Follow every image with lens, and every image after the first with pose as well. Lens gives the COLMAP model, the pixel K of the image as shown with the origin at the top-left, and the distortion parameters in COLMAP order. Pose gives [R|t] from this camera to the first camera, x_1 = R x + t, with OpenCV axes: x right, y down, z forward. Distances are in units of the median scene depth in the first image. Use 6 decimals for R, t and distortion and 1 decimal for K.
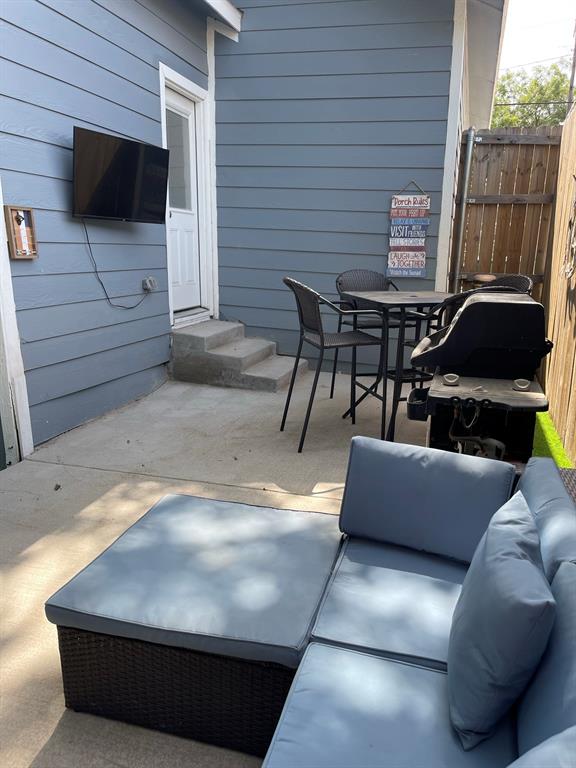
lens RADIAL K [[591.6, 0, 293.1], [0, 591.6, 386.9], [0, 0, 1]] dist [0.052000, -0.036359]
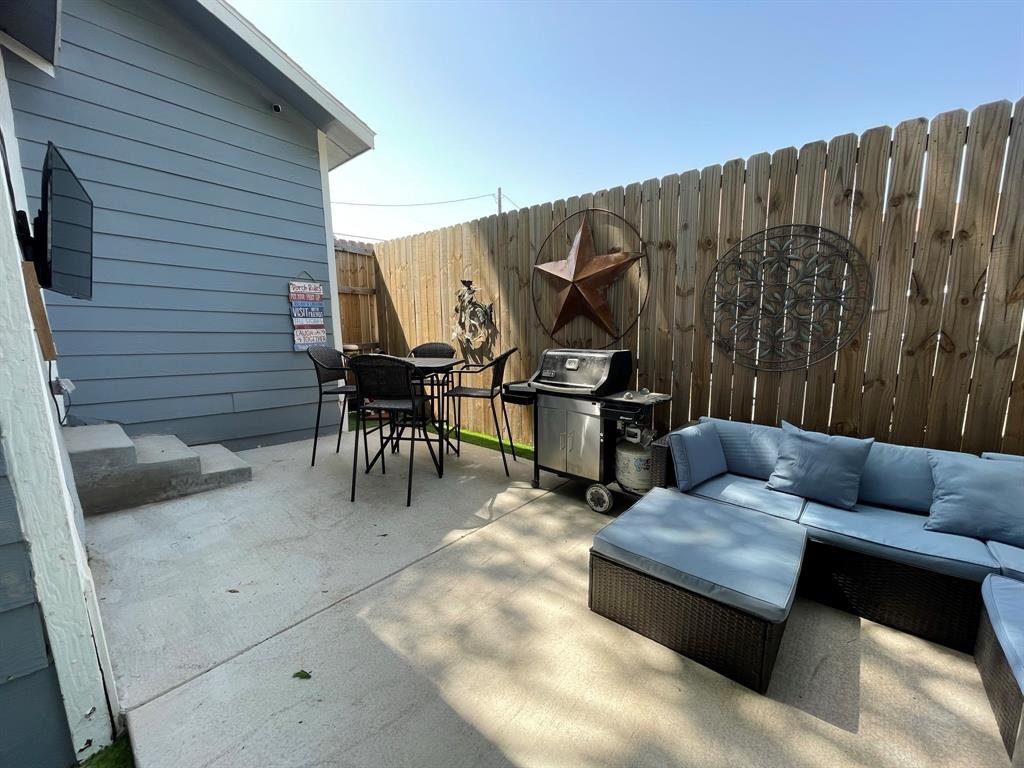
lens RADIAL K [[415.0, 0, 511.4], [0, 415.0, 387.8], [0, 0, 1]] dist [-0.001717, 0.000922]
pose [[0.429184, -0.156139, 0.889619, -0.393257], [0.225513, 0.972275, 0.061851, -0.076955], [-0.874611, 0.174076, 0.452496, 0.304707]]
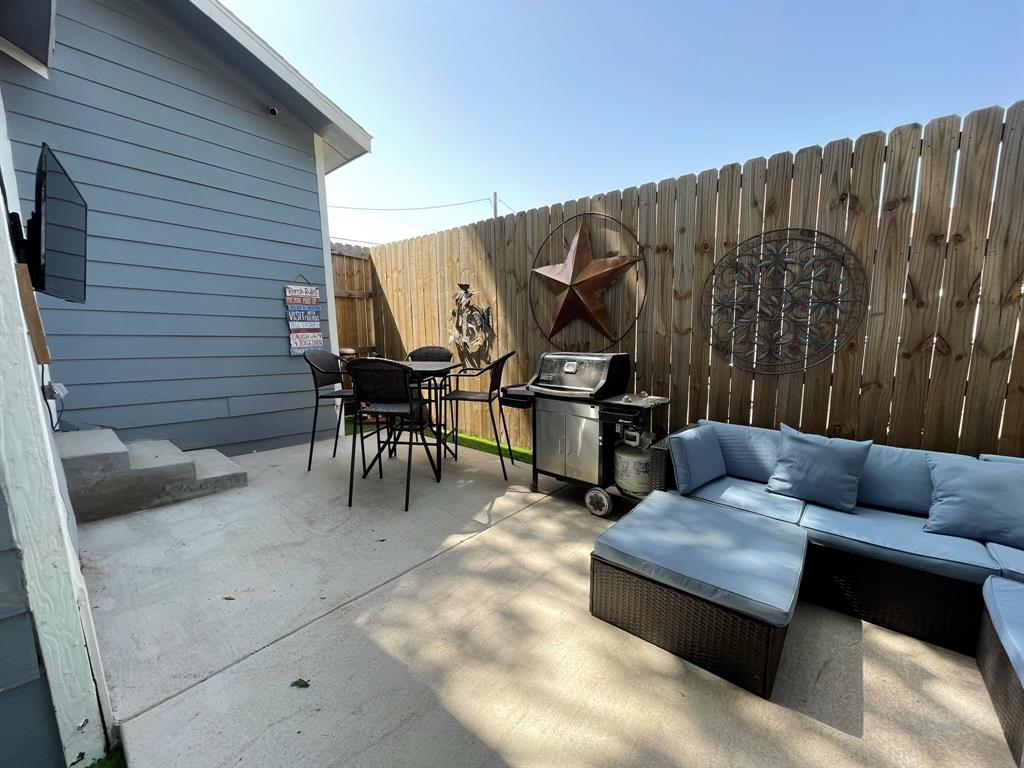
lens RADIAL K [[415.0, 0, 511.4], [0, 415.0, 388.0], [0, 0, 1]] dist [-0.001717, 0.000922]
pose [[0.419860, -0.149816, 0.895138, -0.393334], [0.227380, 0.972191, 0.056061, -0.077377], [-0.878644, 0.179999, 0.442249, 0.308324]]
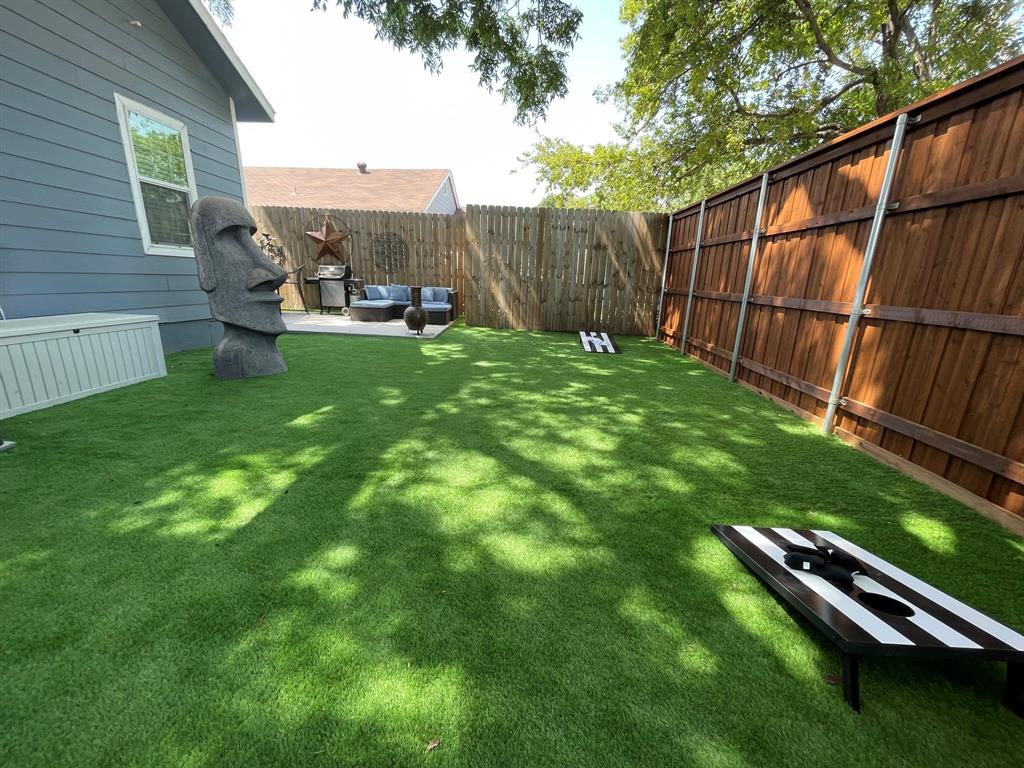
lens RADIAL K [[415.0, 0, 509.8], [0, 415.0, 387.8], [0, 0, 1]] dist [-0.001717, 0.000922]
pose [[-0.249258, -0.278847, 0.927424, -1.783130], [0.189168, 0.925184, 0.329015, -0.027793], [-0.949782, 0.257448, -0.177861, 0.208023]]
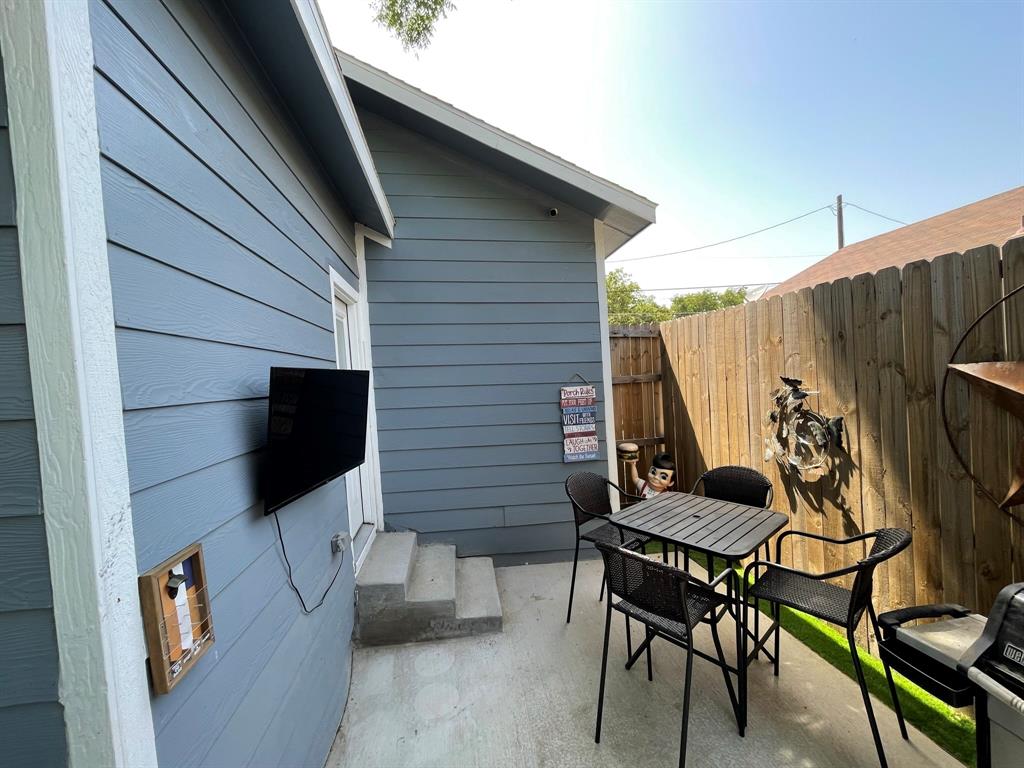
lens RADIAL K [[415.0, 0, 510.3], [0, 415.0, 389.2], [0, 0, 1]] dist [-0.001717, 0.000922]
pose [[0.906843, -0.082258, 0.413364, -0.220798], [0.165937, 0.971239, -0.170762, -0.209103], [-0.387429, 0.223447, 0.894411, 0.380014]]
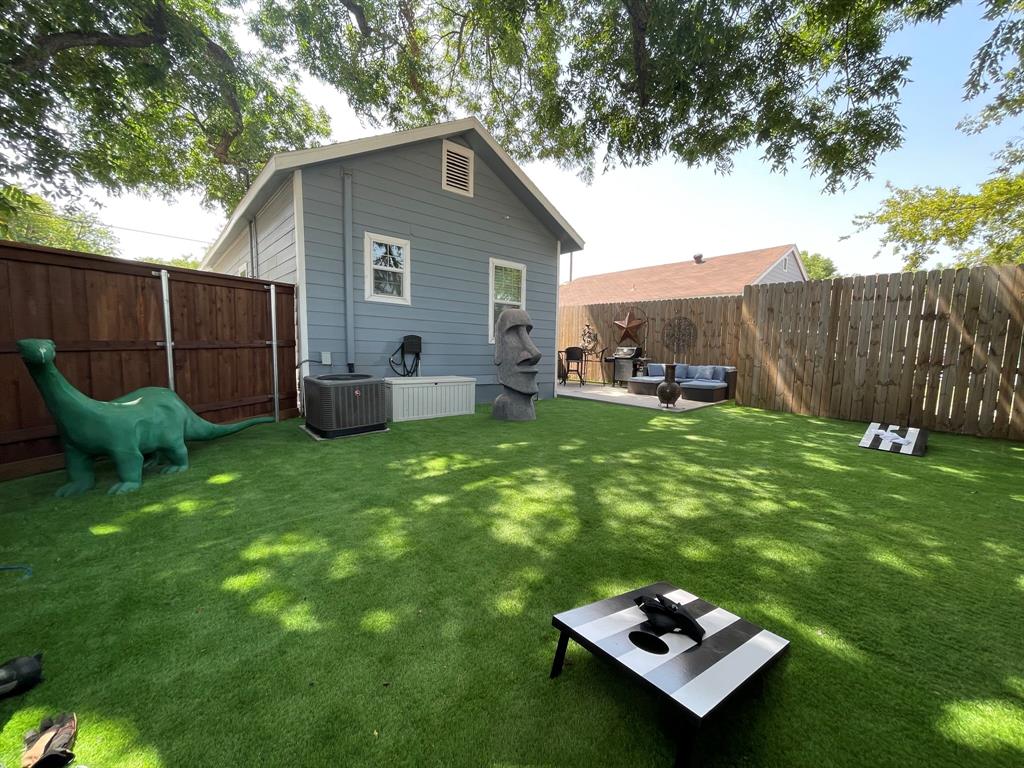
lens RADIAL K [[415.0, 0, 508.8], [0, 415.0, 389.8], [0, 0, 1]] dist [-0.001717, 0.000922]
pose [[0.537533, -0.096620, 0.837689, -1.916900], [0.189563, 0.981833, -0.008394, 0.044176], [-0.821660, 0.163306, 0.546083, -0.138792]]
